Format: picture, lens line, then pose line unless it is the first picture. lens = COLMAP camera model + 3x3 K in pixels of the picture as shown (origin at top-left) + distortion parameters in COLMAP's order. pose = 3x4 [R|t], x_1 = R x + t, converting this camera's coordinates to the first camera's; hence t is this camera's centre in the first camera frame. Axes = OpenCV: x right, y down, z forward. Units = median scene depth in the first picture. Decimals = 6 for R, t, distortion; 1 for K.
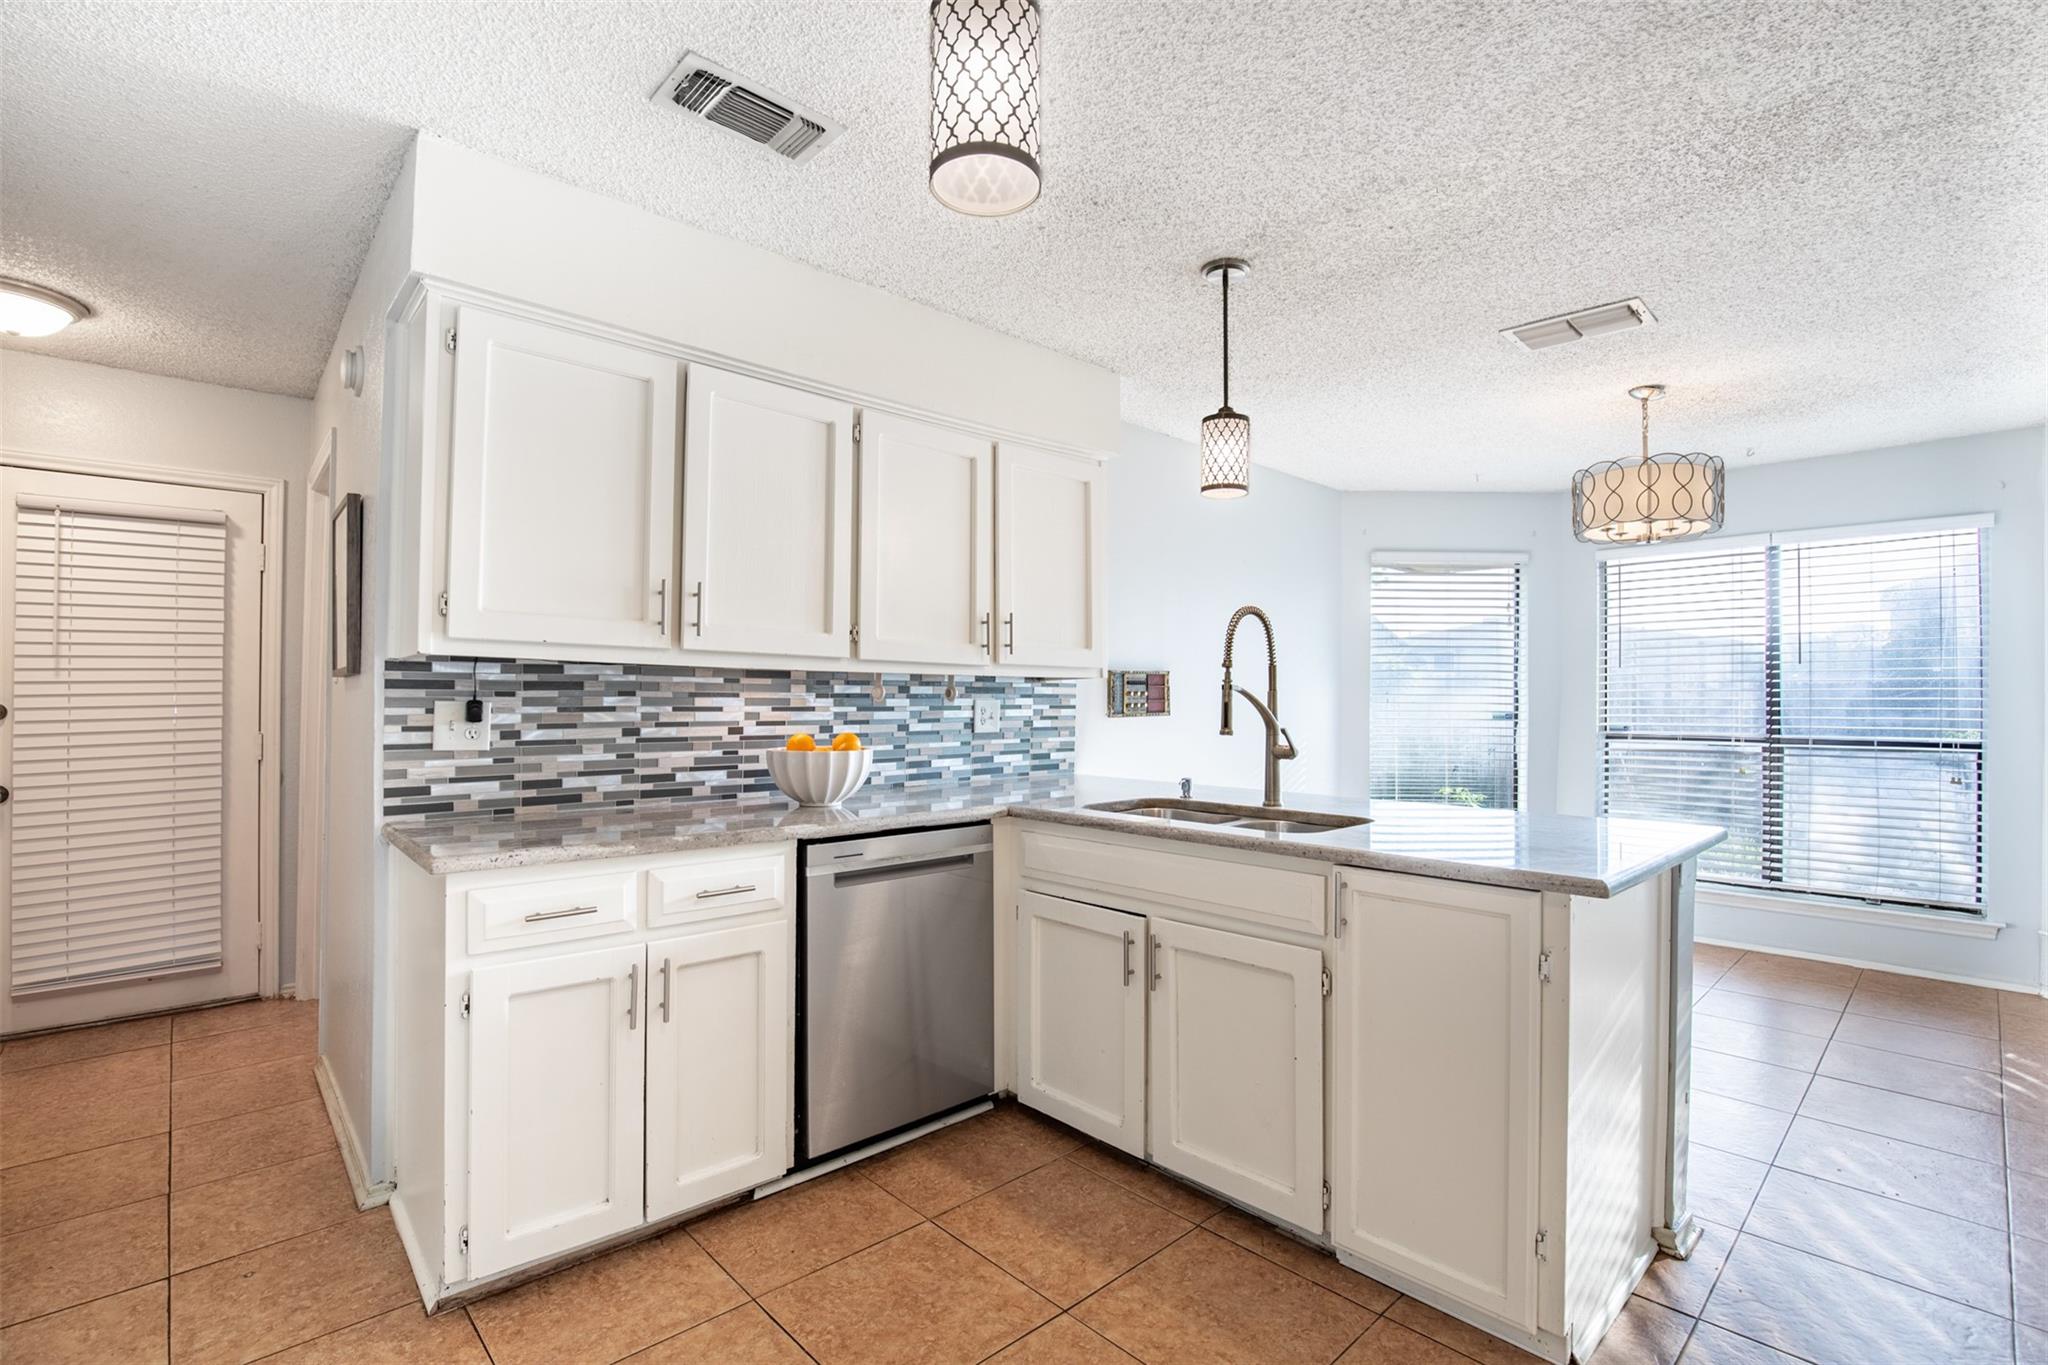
lens RADIAL K [[938.7, 0, 1025.7], [0, 938.7, 685.0], [0, 0, 1]] dist [-0.027508, -0.000059]
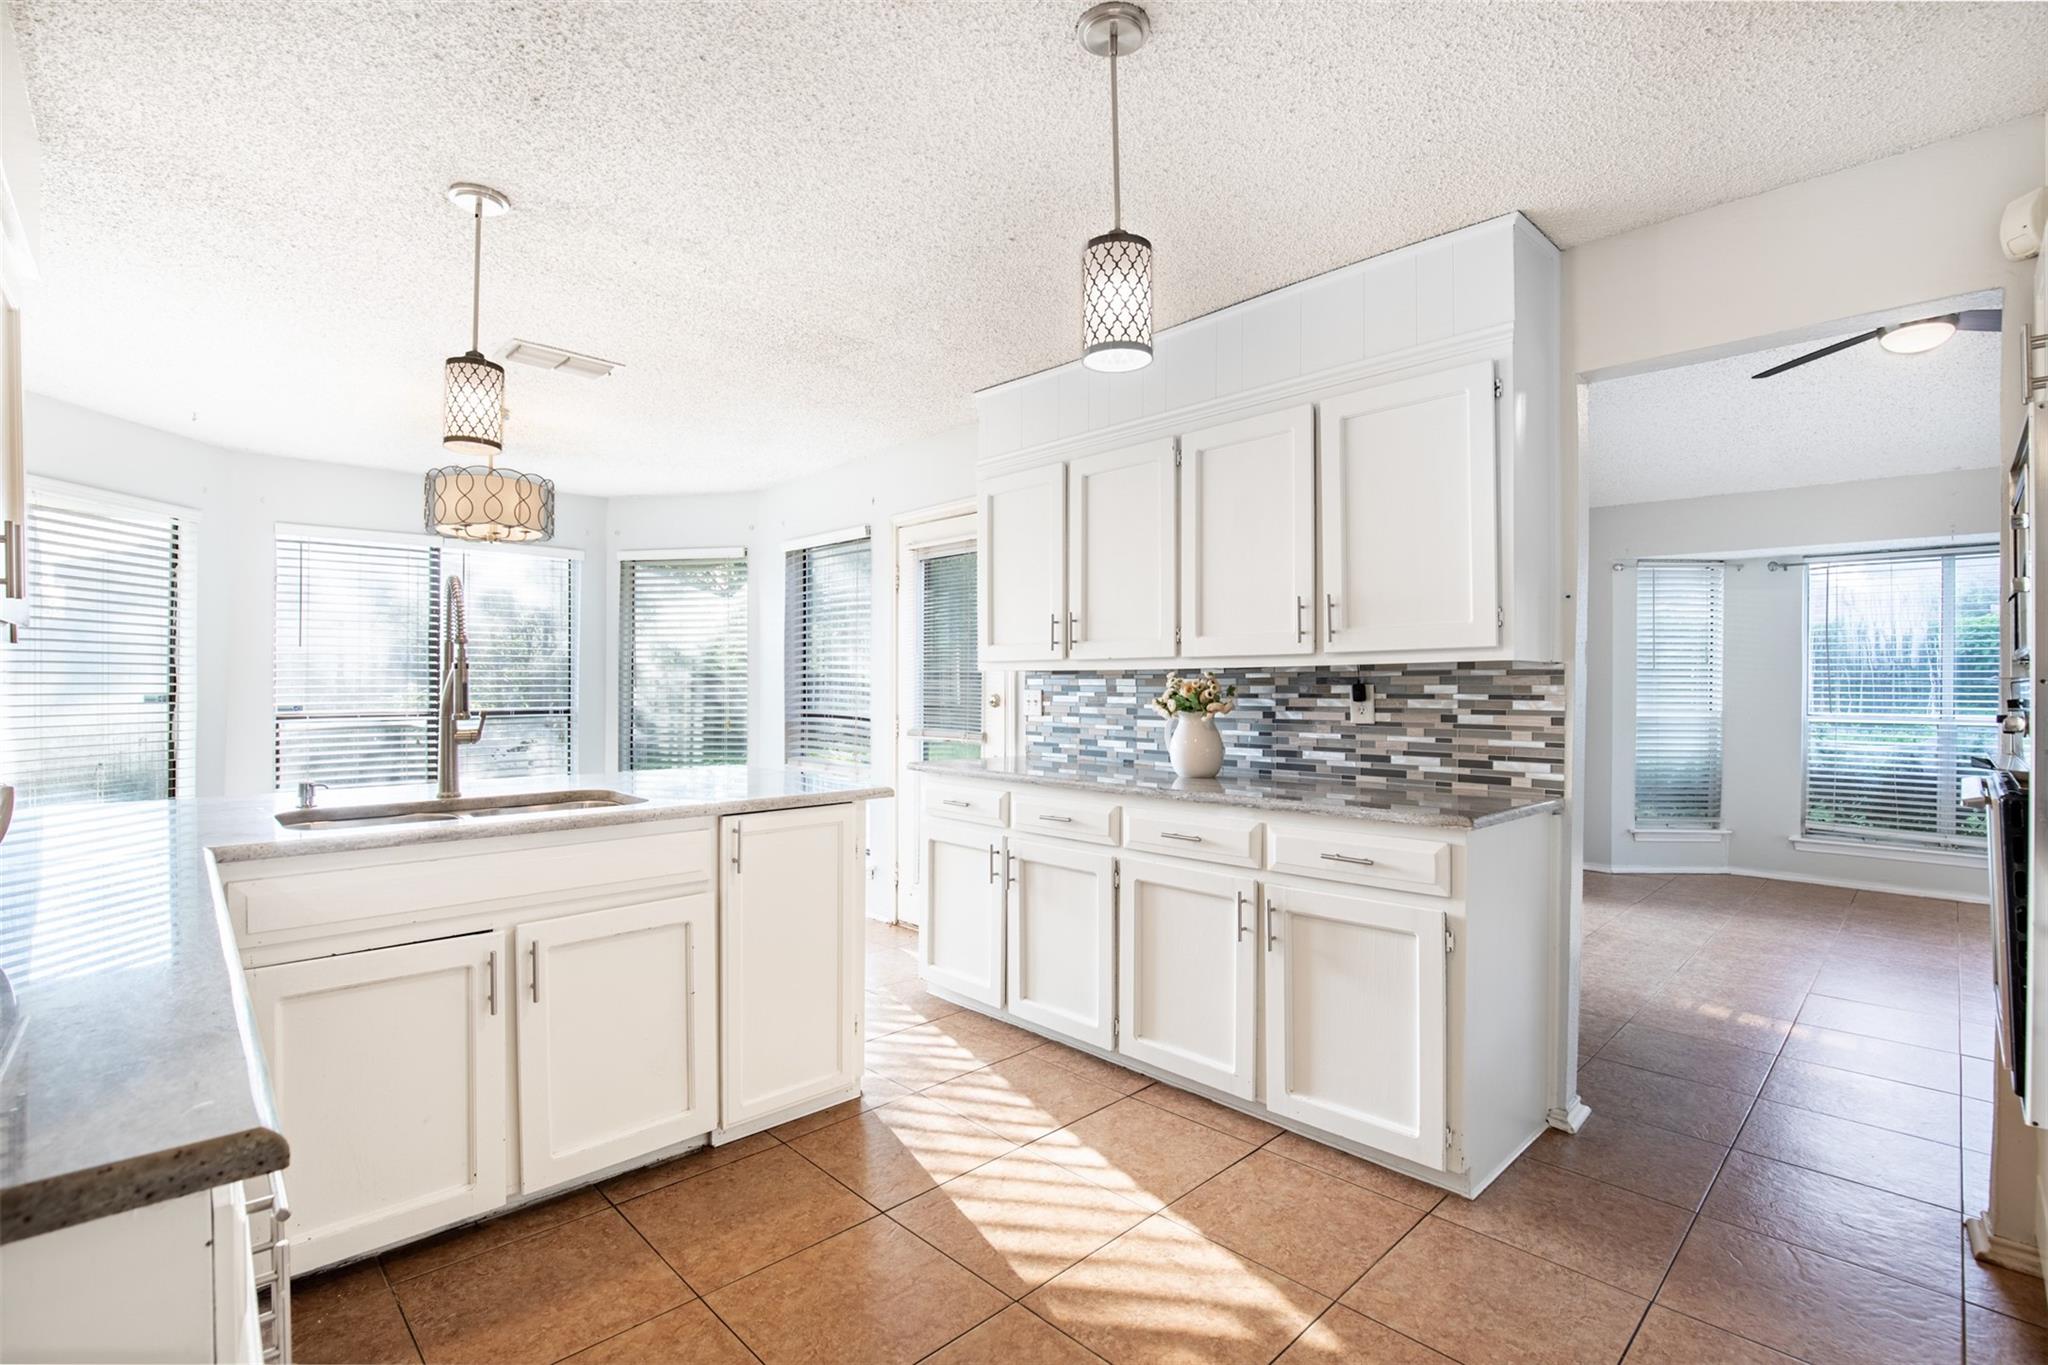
lens RADIAL K [[938.7, 0, 1025.7], [0, 938.7, 685.0], [0, 0, 1]] dist [-0.027508, -0.000059]
pose [[-0.020390, -0.006285, 0.999772, -0.611139], [-0.017217, 0.999834, 0.005935, 0.005453], [-0.999644, -0.017092, -0.020494, 0.439604]]
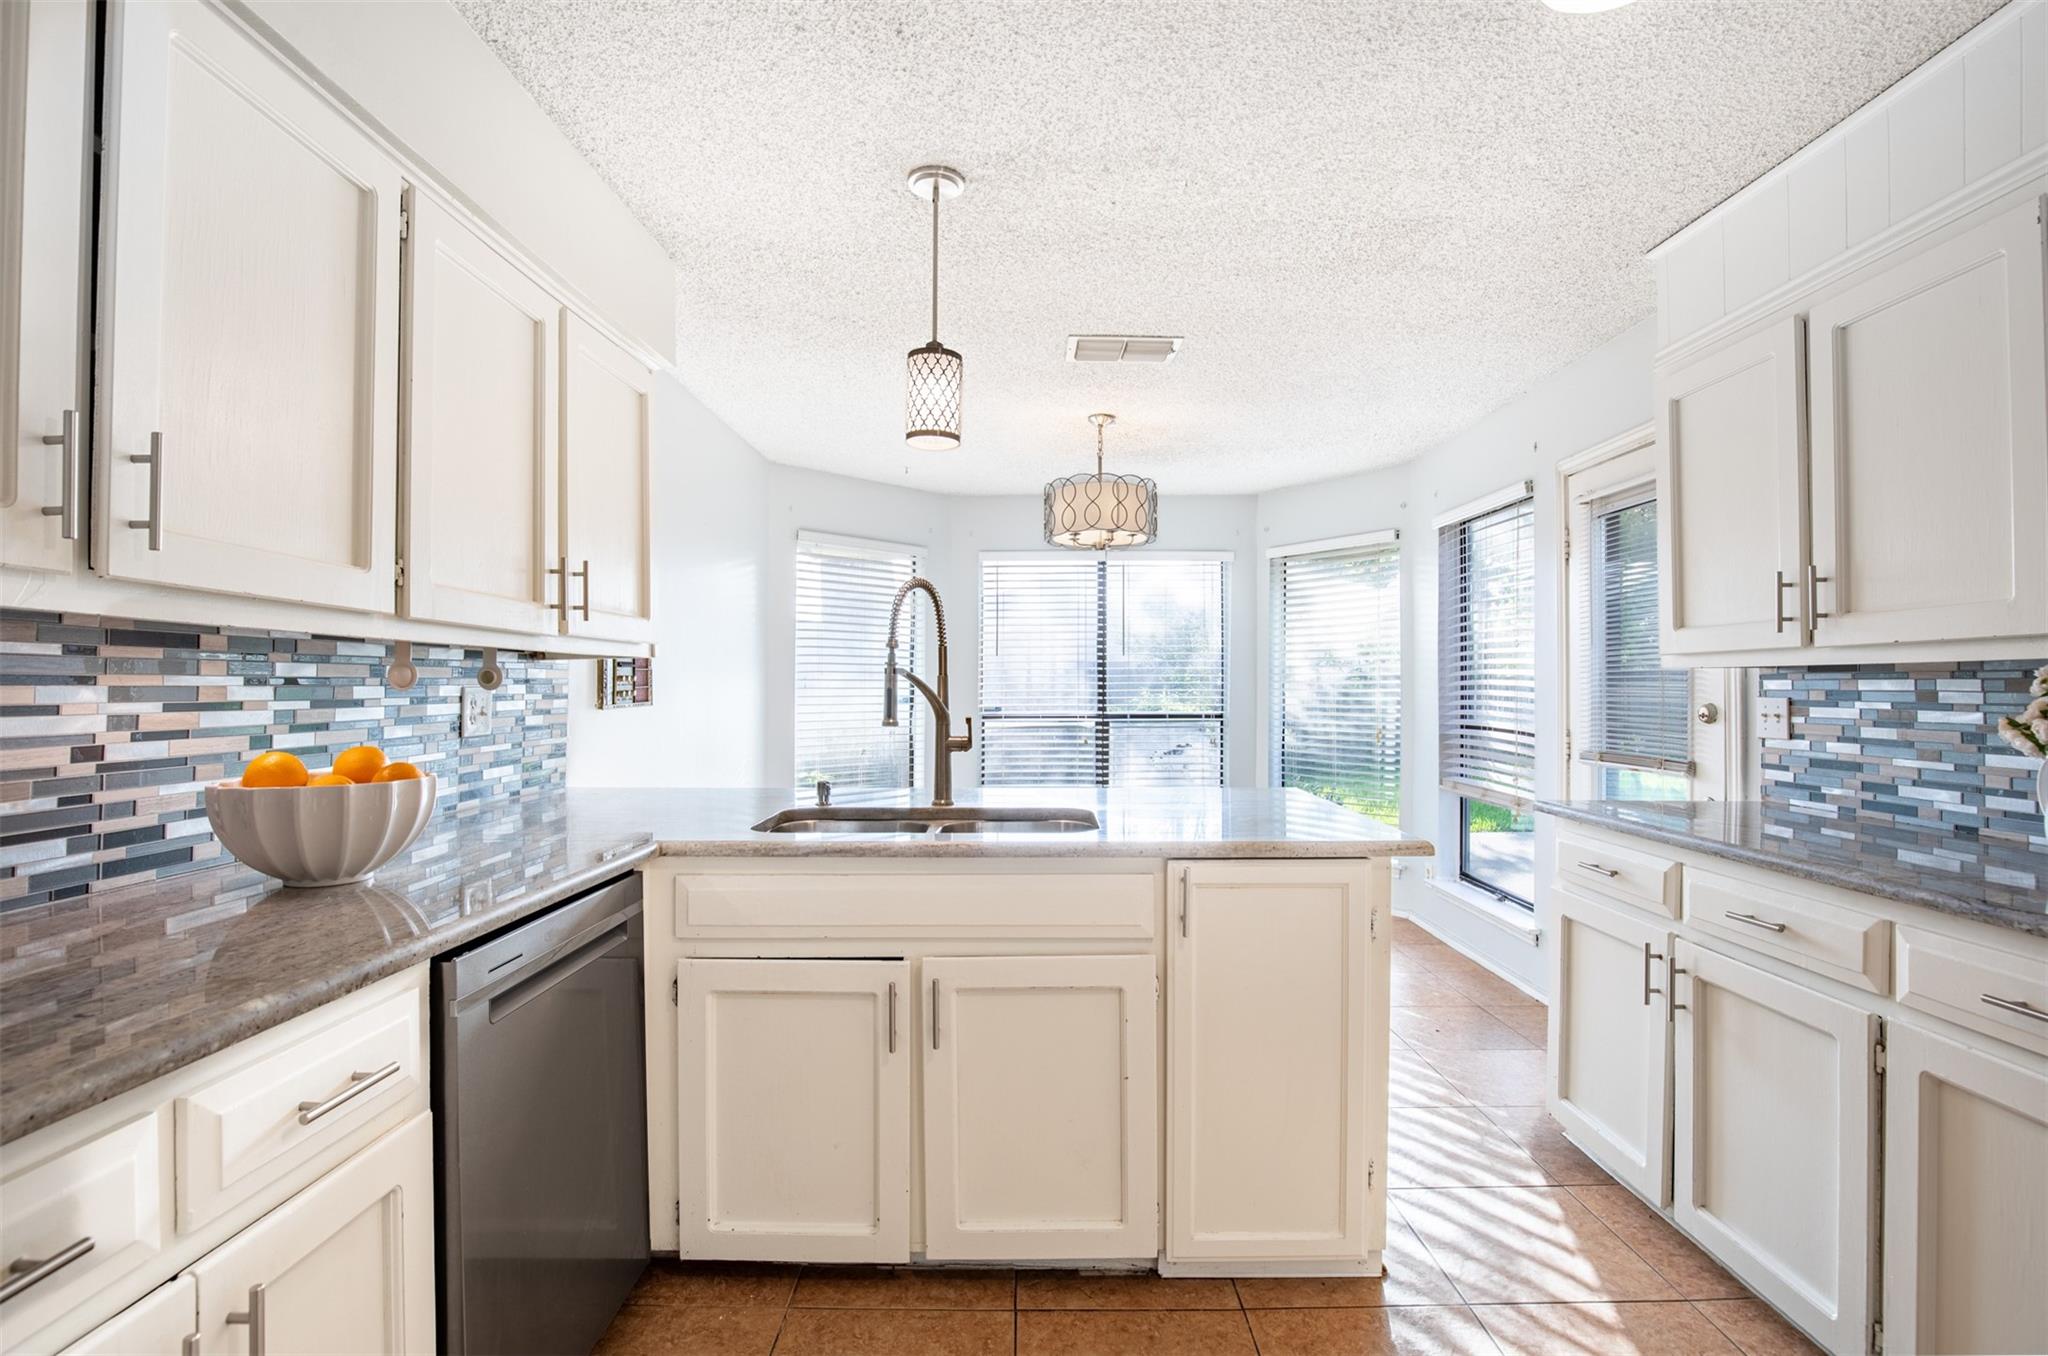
lens RADIAL K [[943.3, 0, 1024.0], [0, 943.3, 678.0], [0, 0, 1]] dist [-0.037784, 0.007911]
pose [[0.684320, 0.001330, 0.729181, -0.316914], [-0.007679, 0.999956, 0.005383, 0.003320], [-0.729142, -0.009283, 0.684300, 0.317933]]
